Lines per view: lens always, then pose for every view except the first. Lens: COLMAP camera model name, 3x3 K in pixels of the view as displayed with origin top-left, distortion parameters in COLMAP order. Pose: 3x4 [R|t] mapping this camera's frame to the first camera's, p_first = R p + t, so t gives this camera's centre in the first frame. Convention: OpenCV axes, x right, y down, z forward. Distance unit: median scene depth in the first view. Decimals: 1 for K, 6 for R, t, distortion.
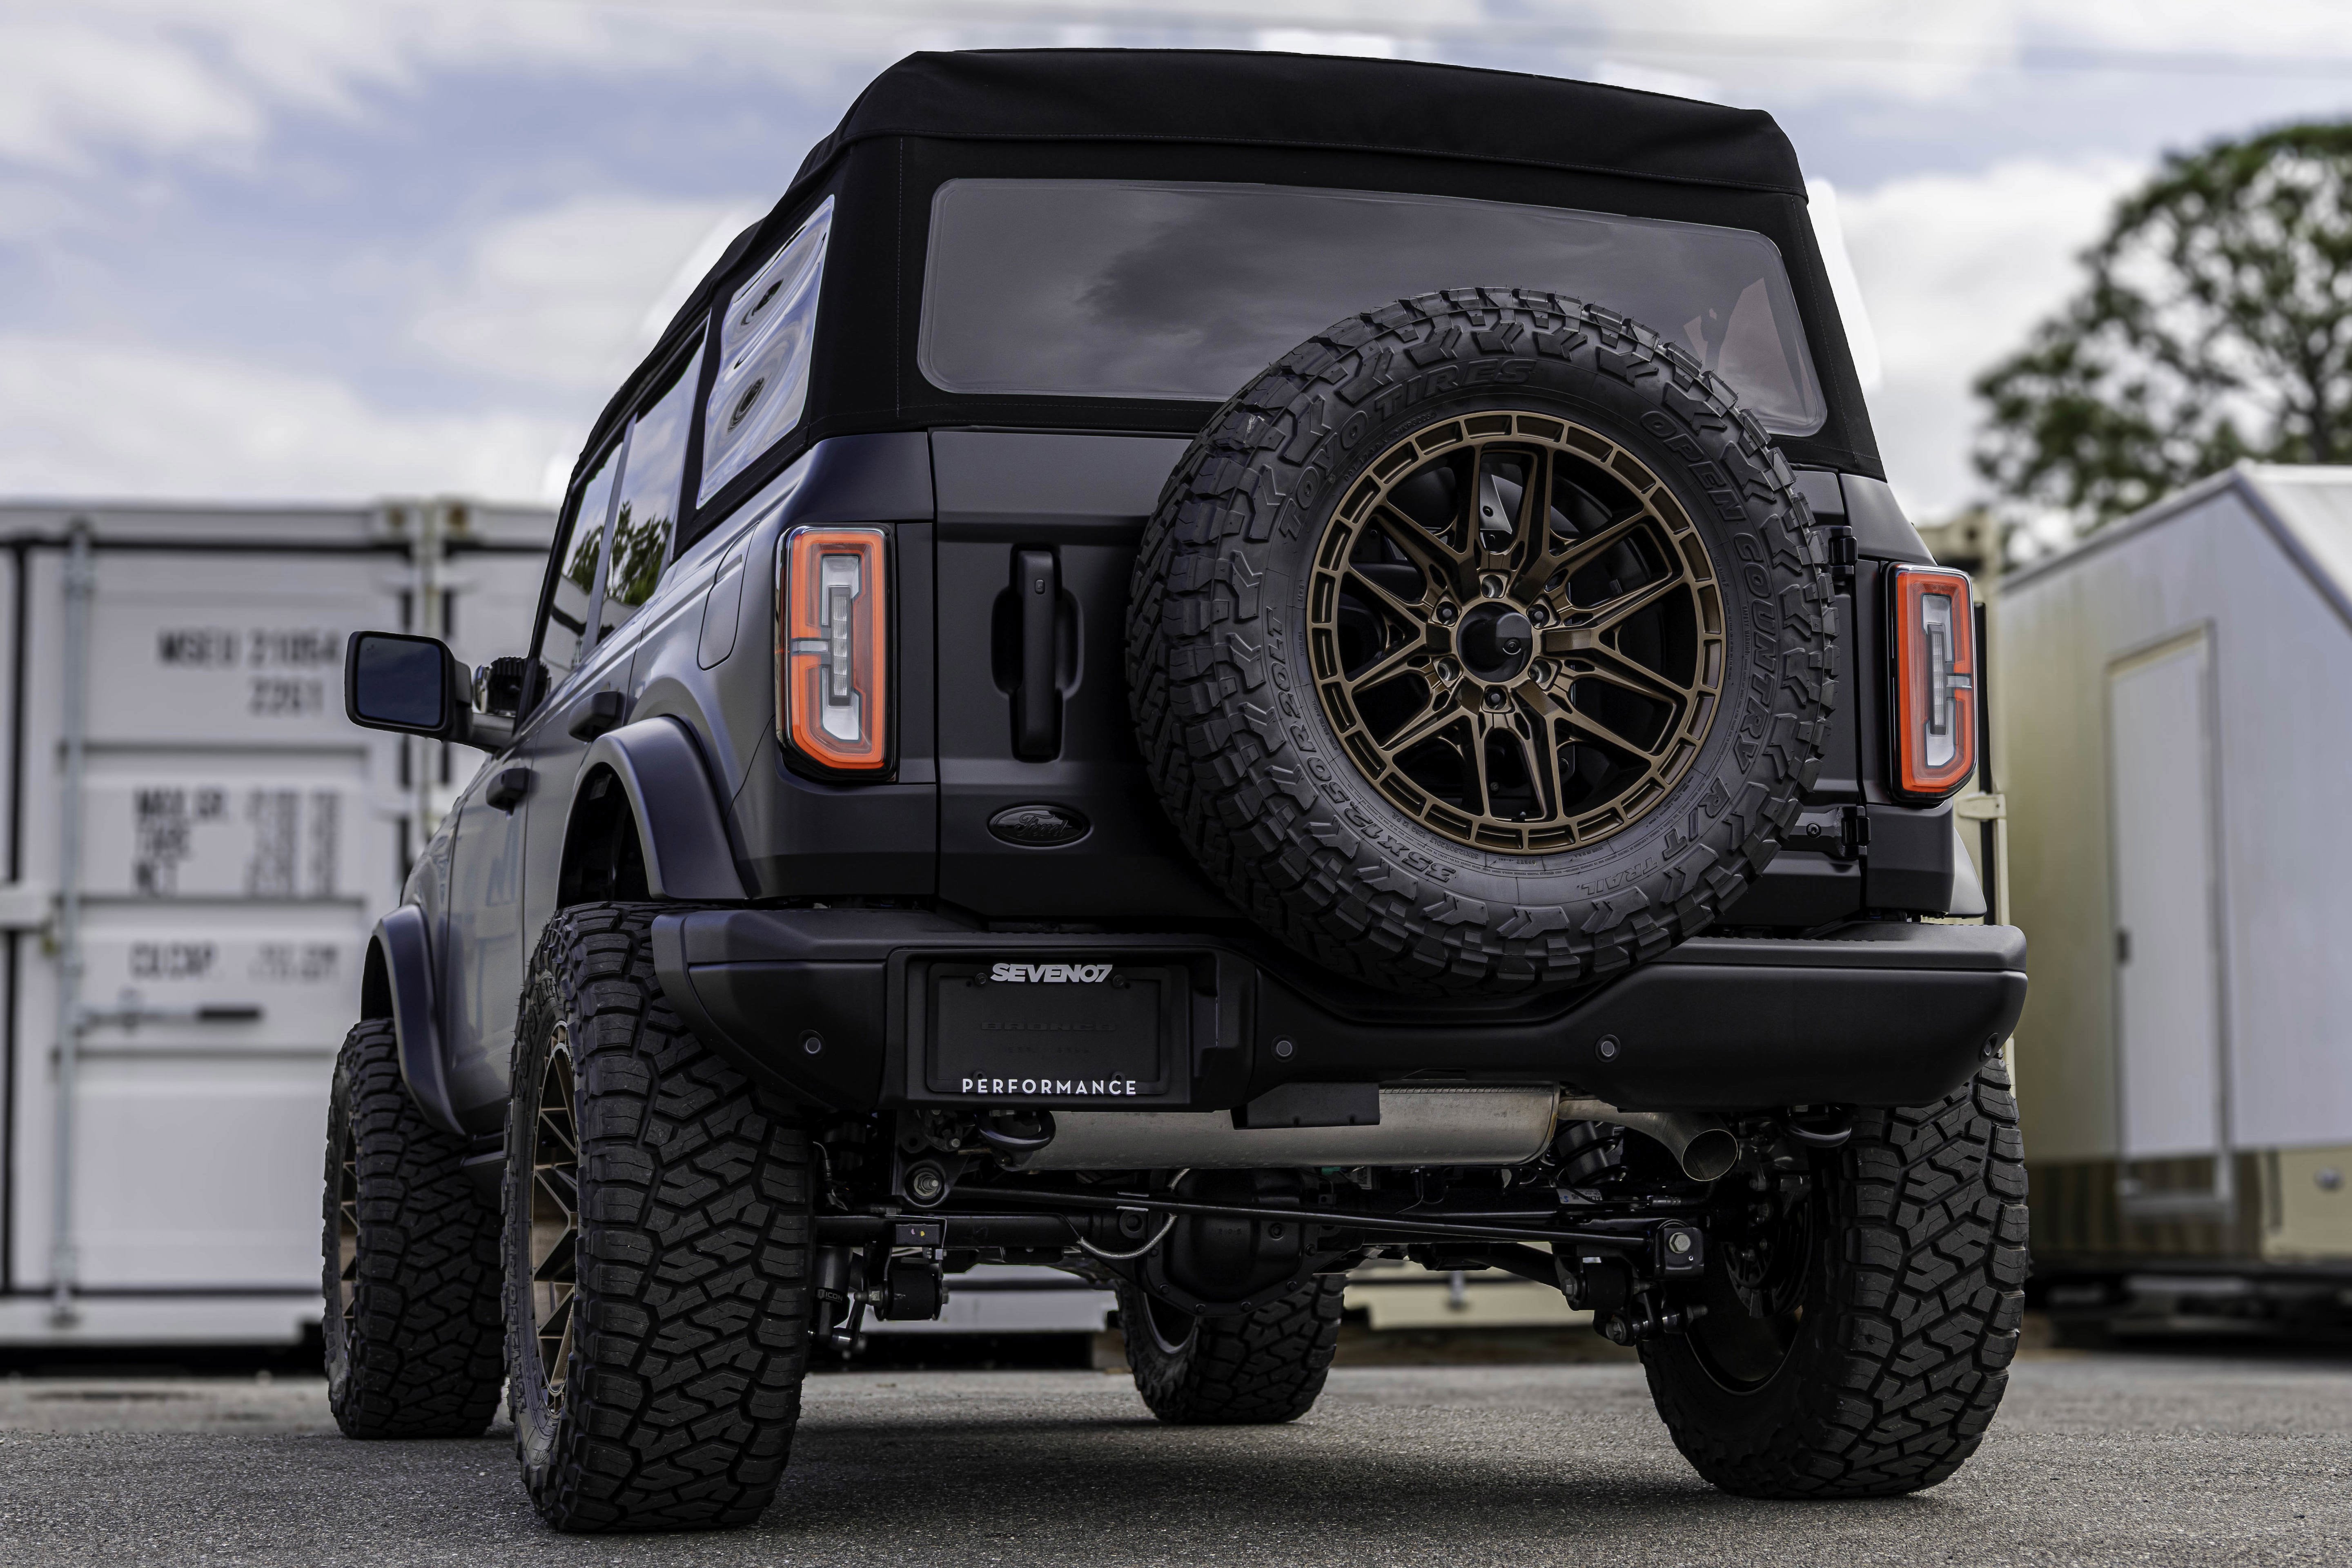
lens RADIAL K [[4231.4, 0, 1169.4], [0, 4231.4, 764.1], [0, 0, 1]] dist [-0.015297, 0.189379]
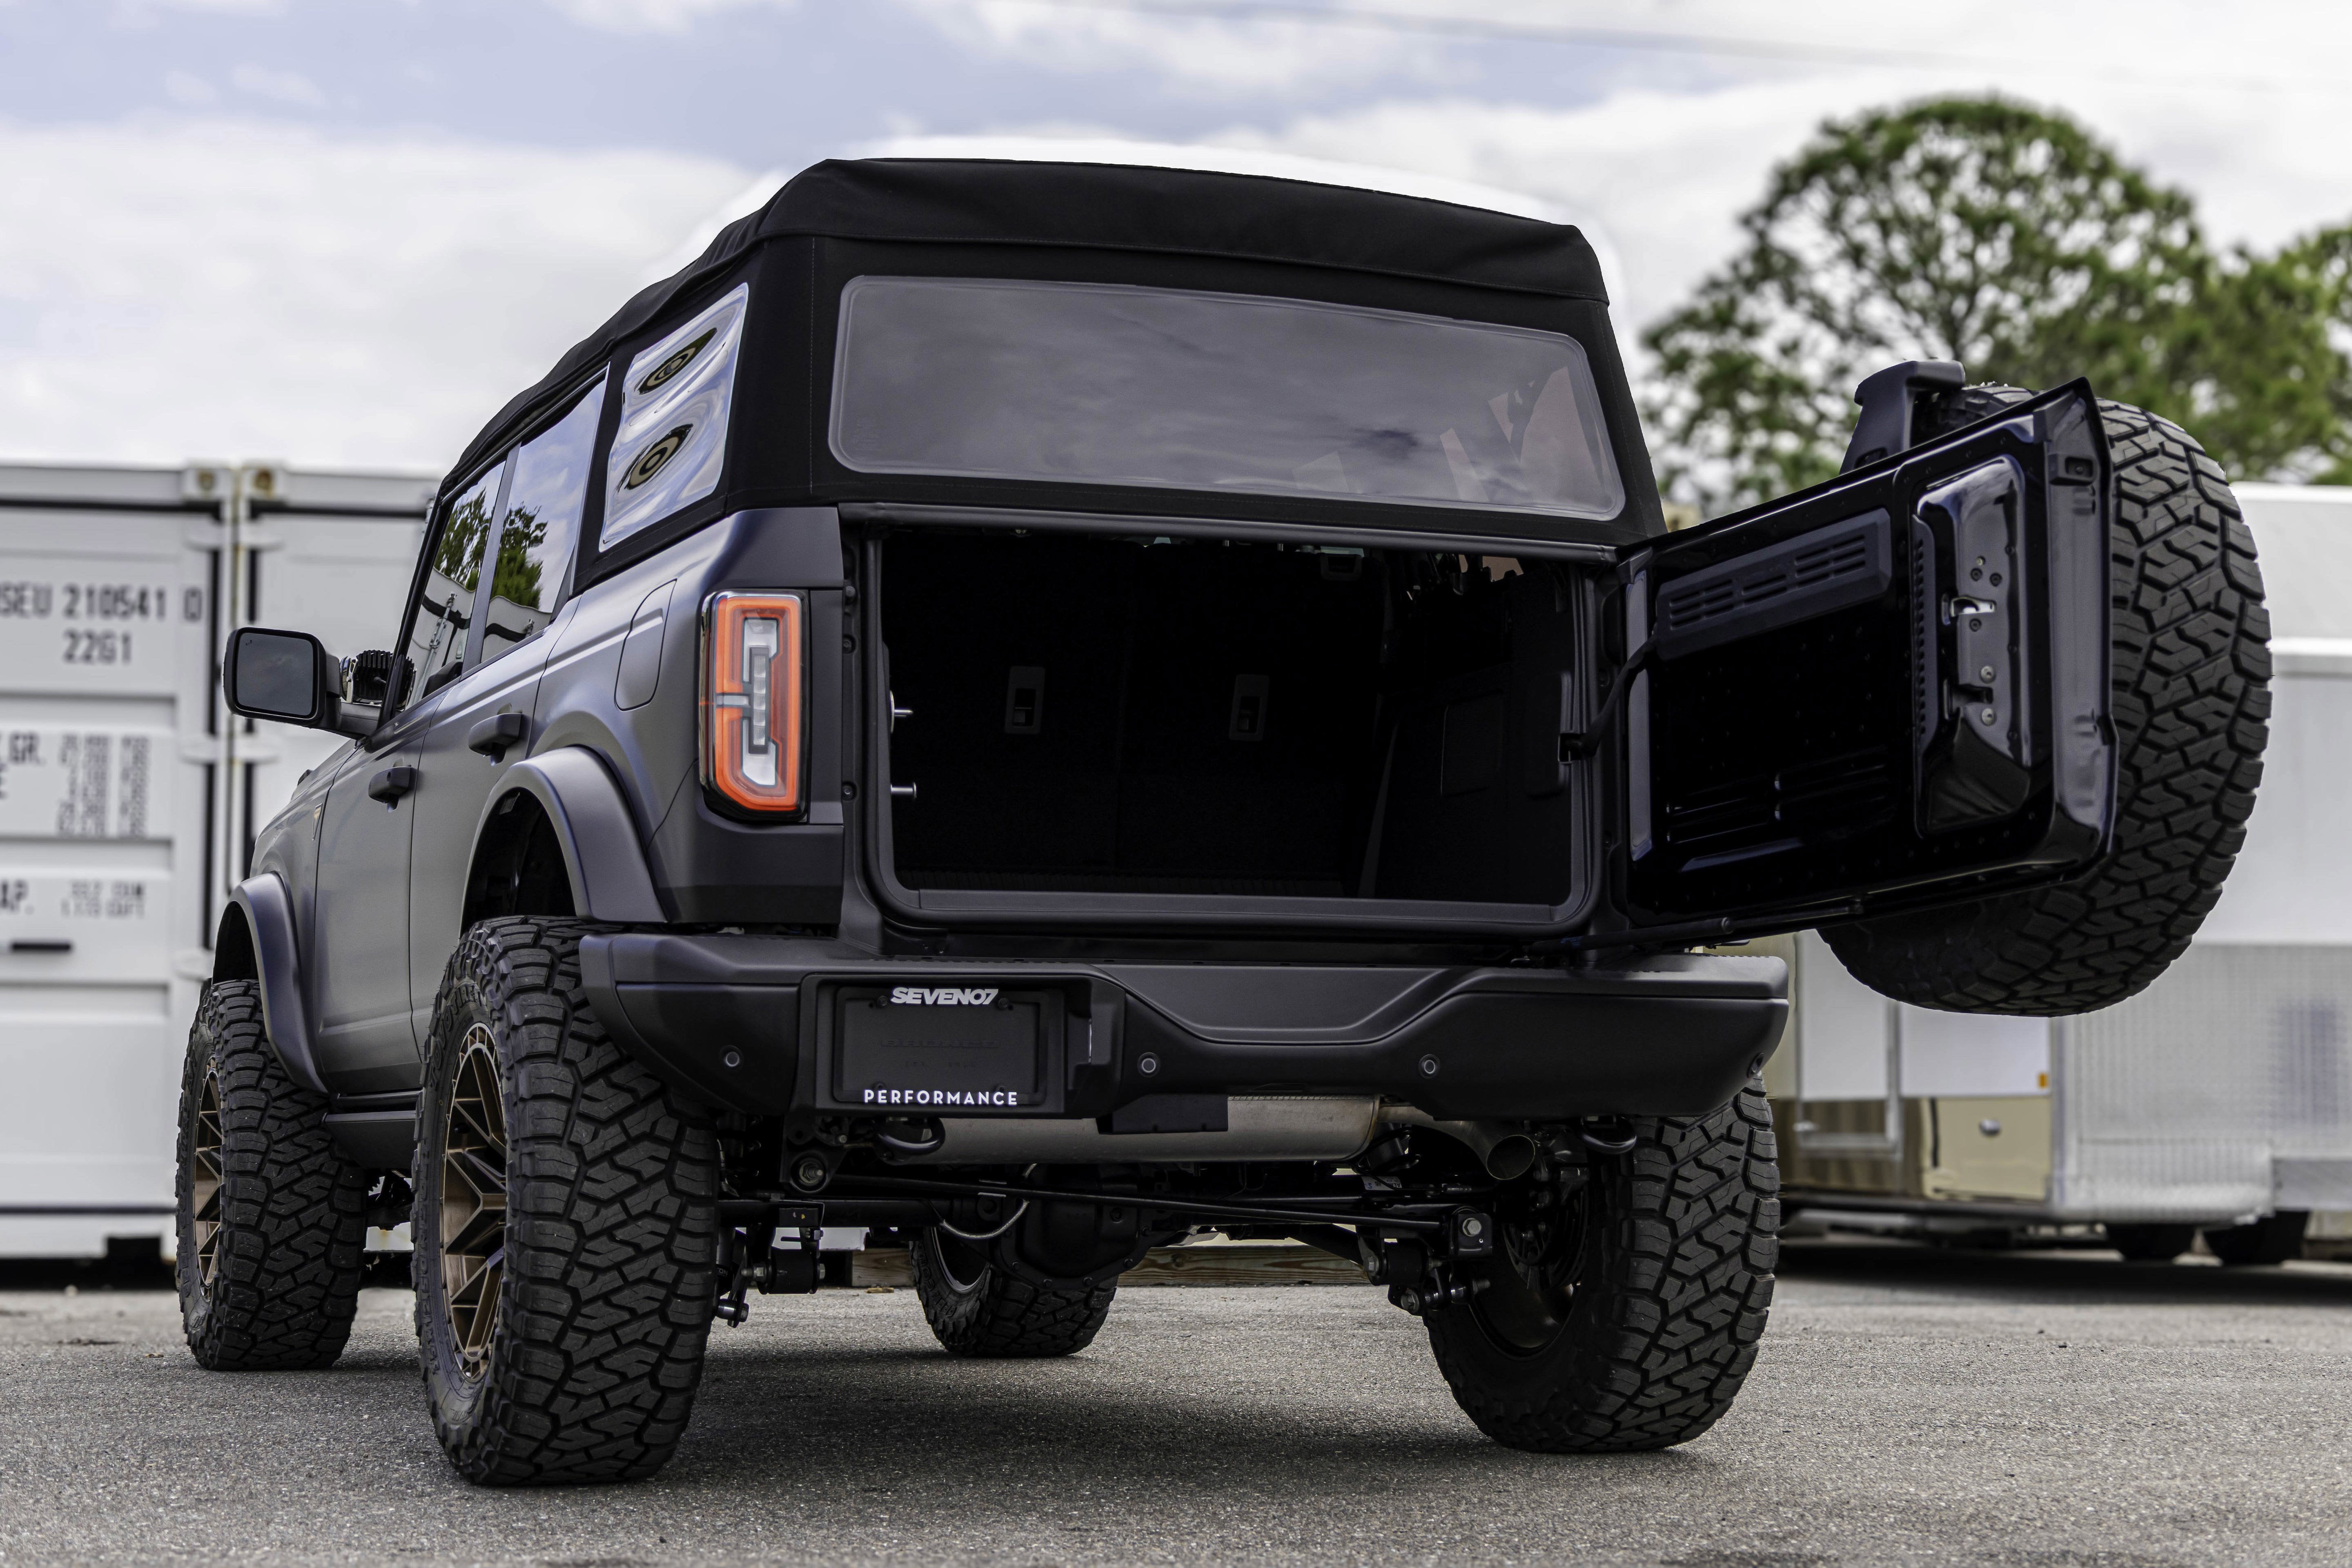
lens RADIAL K [[4061.9, 0, 1180.1], [0, 4061.9, 794.4], [0, 0, 1]] dist [0.004587, 0.039778]
pose [[0.996441, 0.017628, 0.082430, -0.053369], [-0.020292, 0.999295, 0.031593, -0.038567], [-0.081815, -0.033153, 0.996096, -0.073960]]
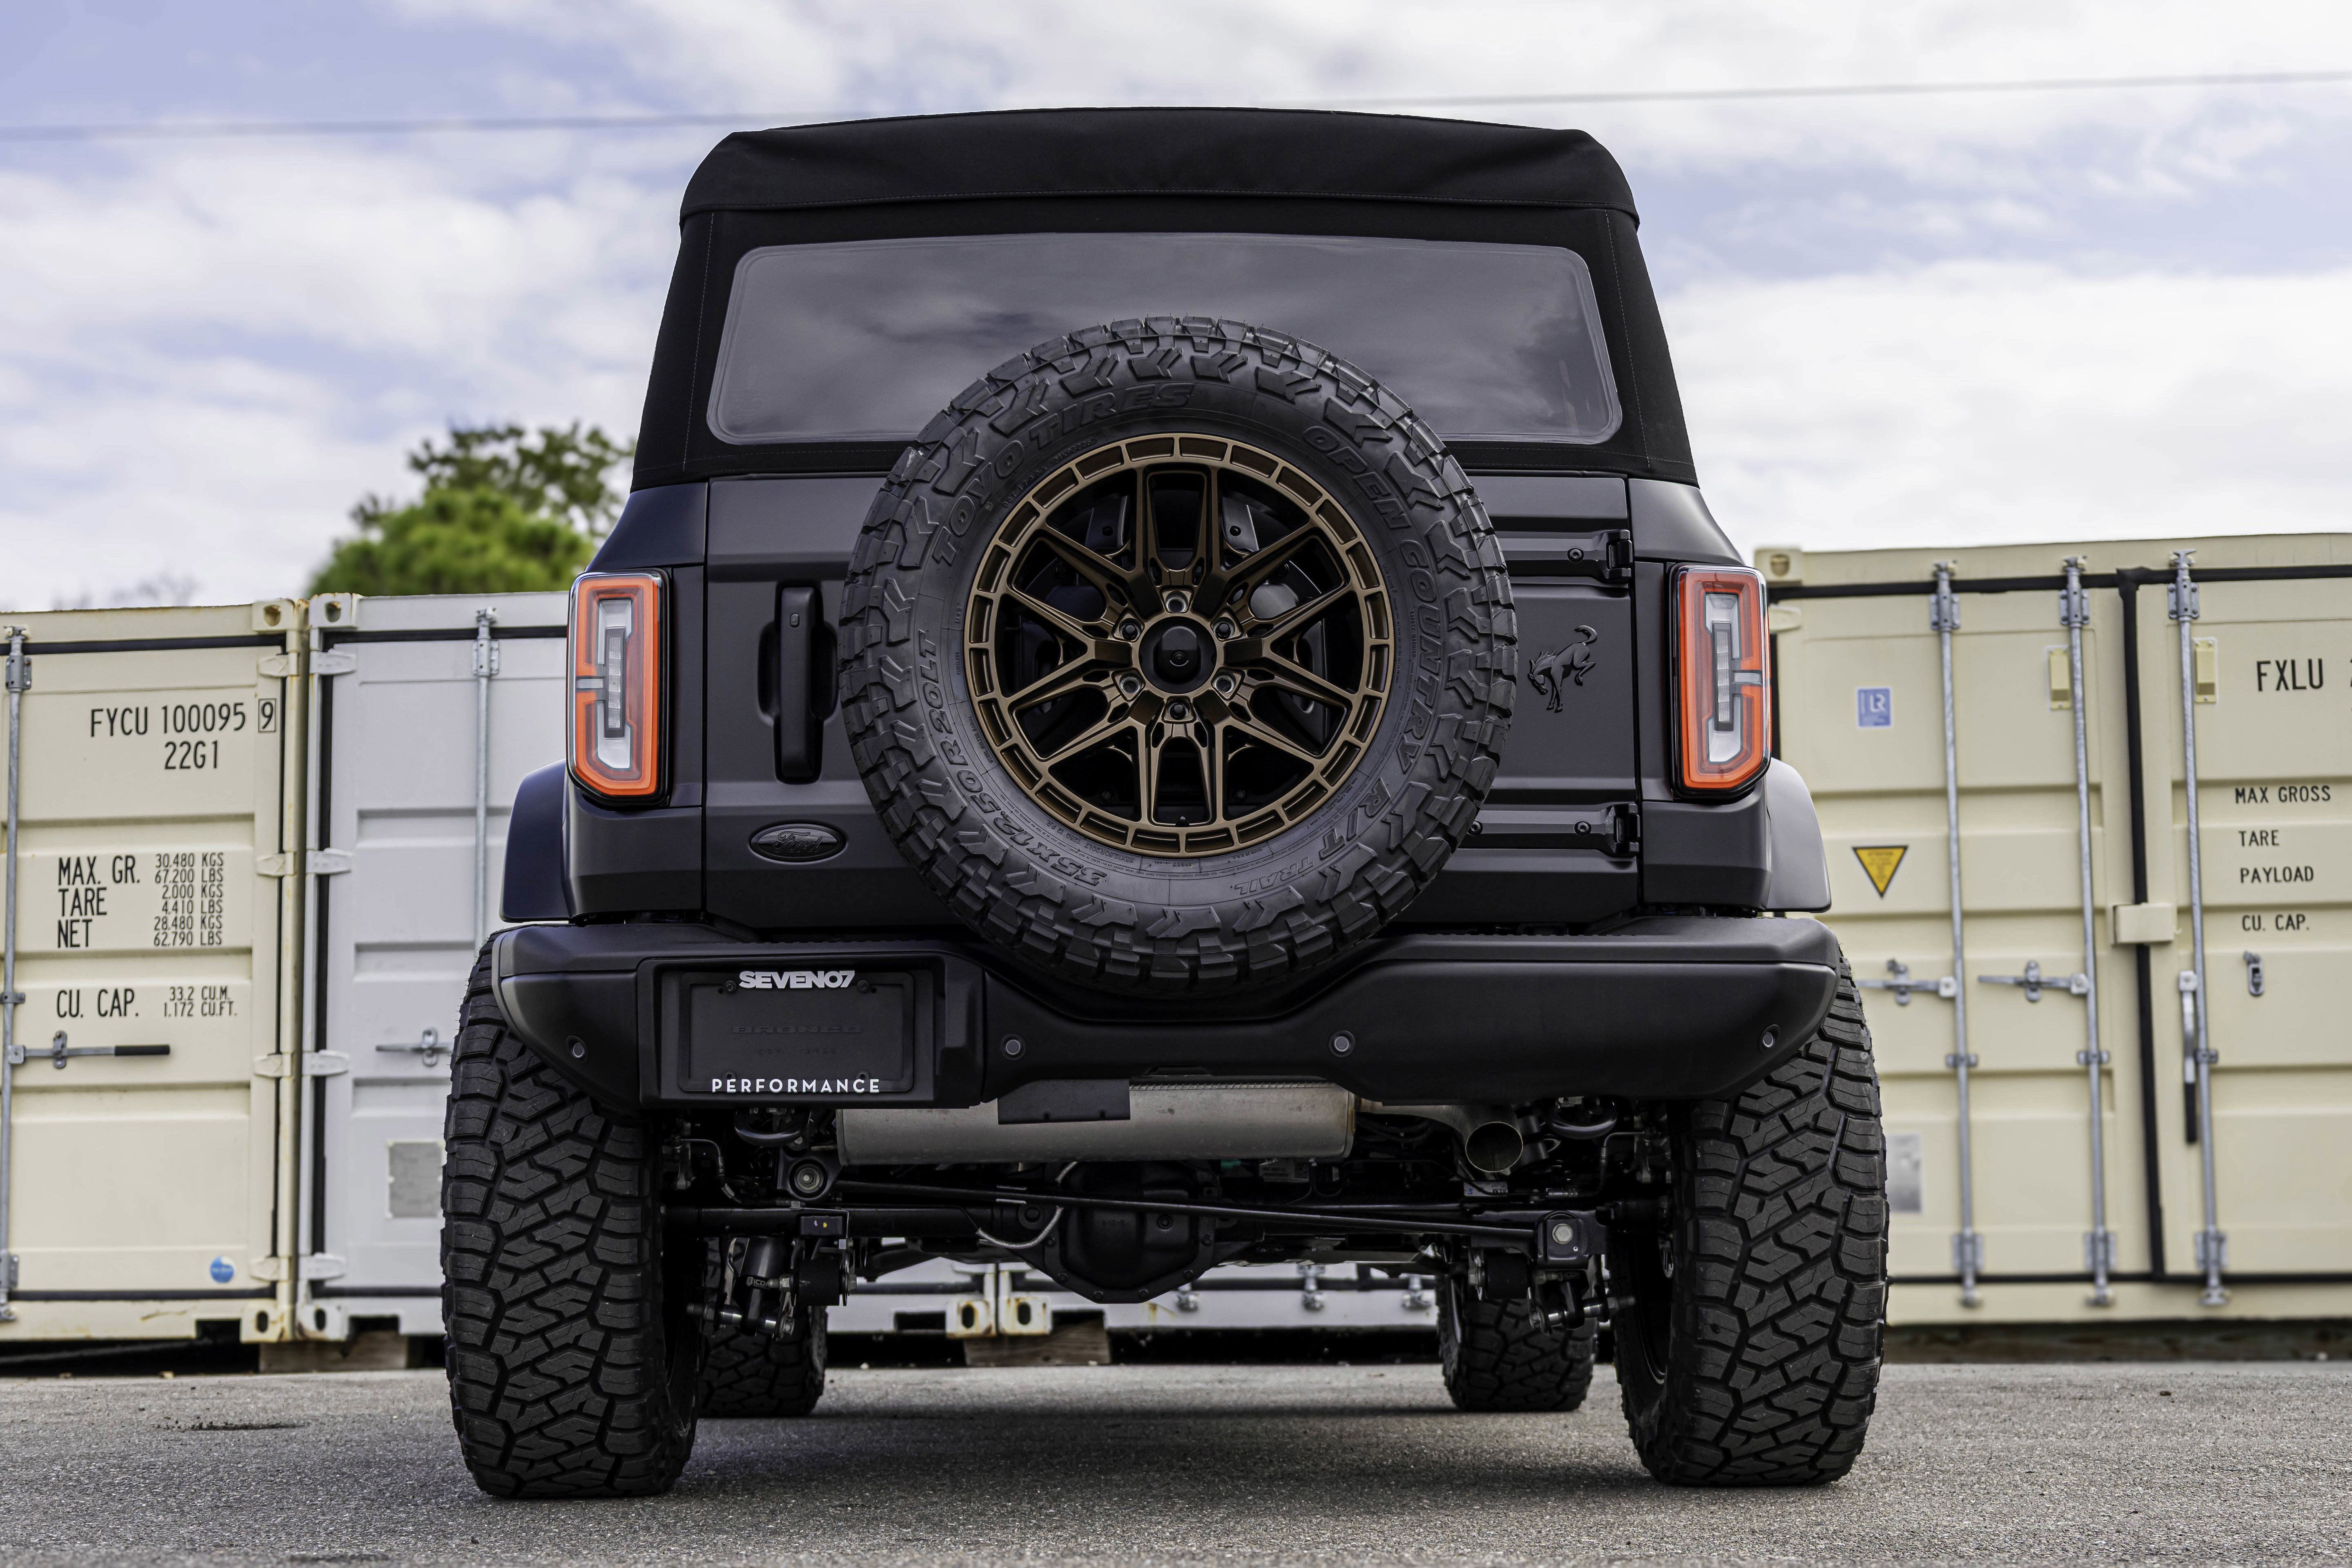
lens RADIAL K [[3879.0, 0, 1140.1], [0, 3879.0, 786.1], [0, 0, 1]] dist [0.011029, -0.006855]
pose [[0.966789, -0.029988, -0.253811, 0.295094], [0.028164, 0.999545, -0.010818, 0.012864], [0.254020, 0.003310, 0.967193, 0.067816]]
